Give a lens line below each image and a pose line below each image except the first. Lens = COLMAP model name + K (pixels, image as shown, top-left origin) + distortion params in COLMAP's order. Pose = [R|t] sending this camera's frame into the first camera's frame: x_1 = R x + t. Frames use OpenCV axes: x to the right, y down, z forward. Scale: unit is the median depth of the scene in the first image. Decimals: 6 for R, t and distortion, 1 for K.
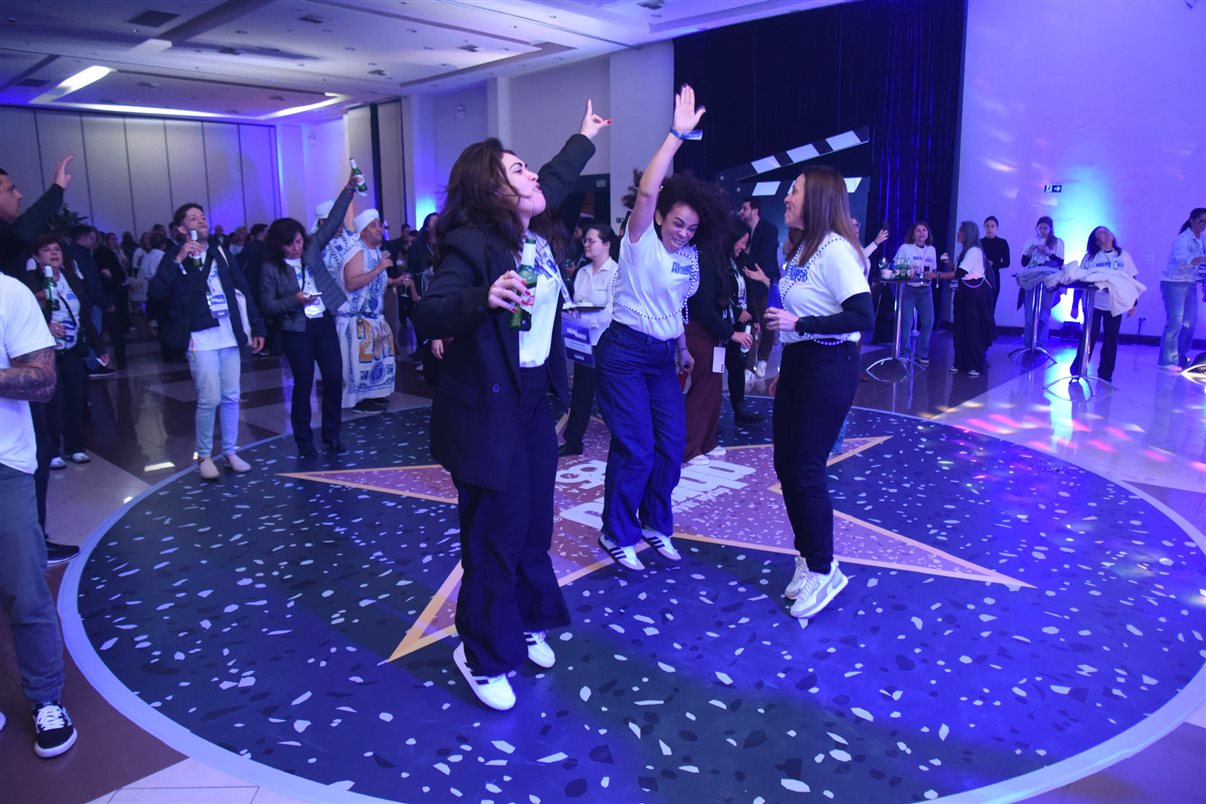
lens RADIAL K [[833.2, 0, 587.0], [0, 833.2, 385.1], [0, 0, 1]] dist [-0.068136, 0.030525]
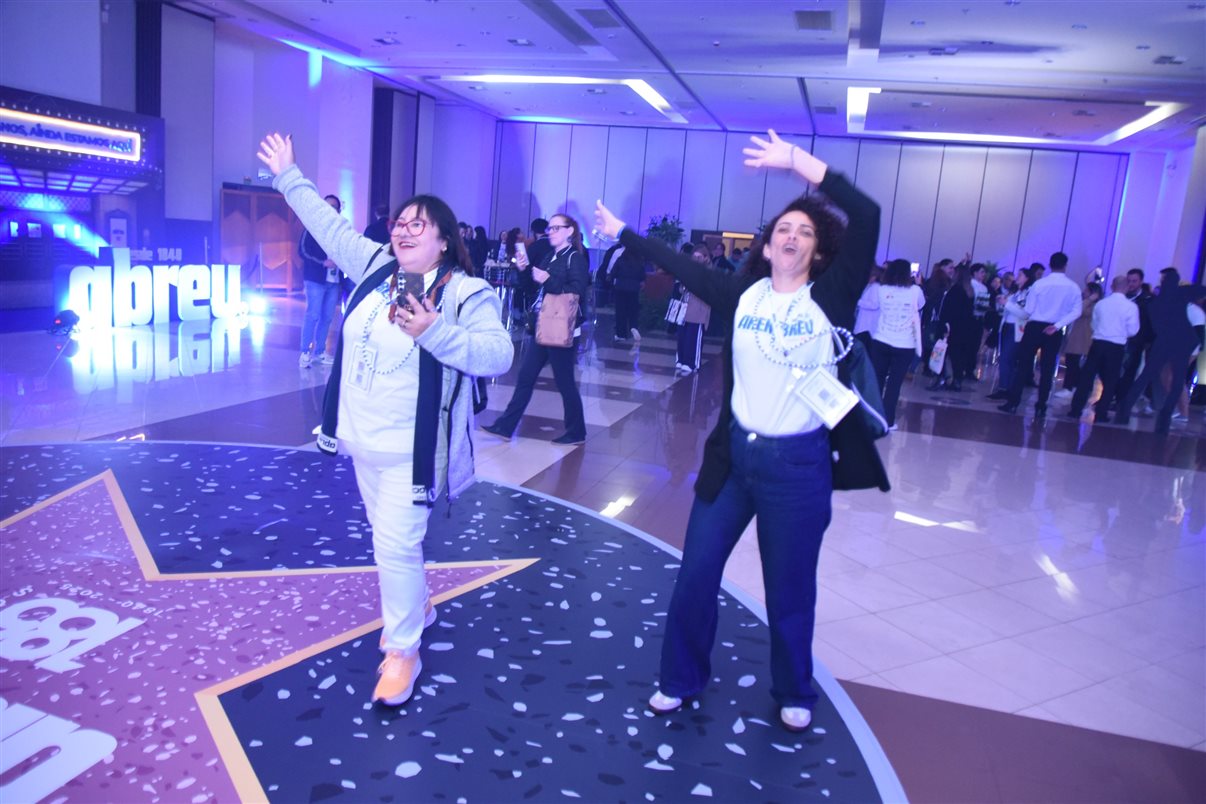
lens RADIAL K [[833.2, 0, 587.0], [0, 833.2, 385.1], [0, 0, 1]] dist [-0.068136, 0.030525]
pose [[0.443308, 0.199471, -0.873893, 0.173843], [-0.251134, 0.963519, 0.092534, -0.054785], [0.860471, 0.178443, 0.477230, 0.295245]]
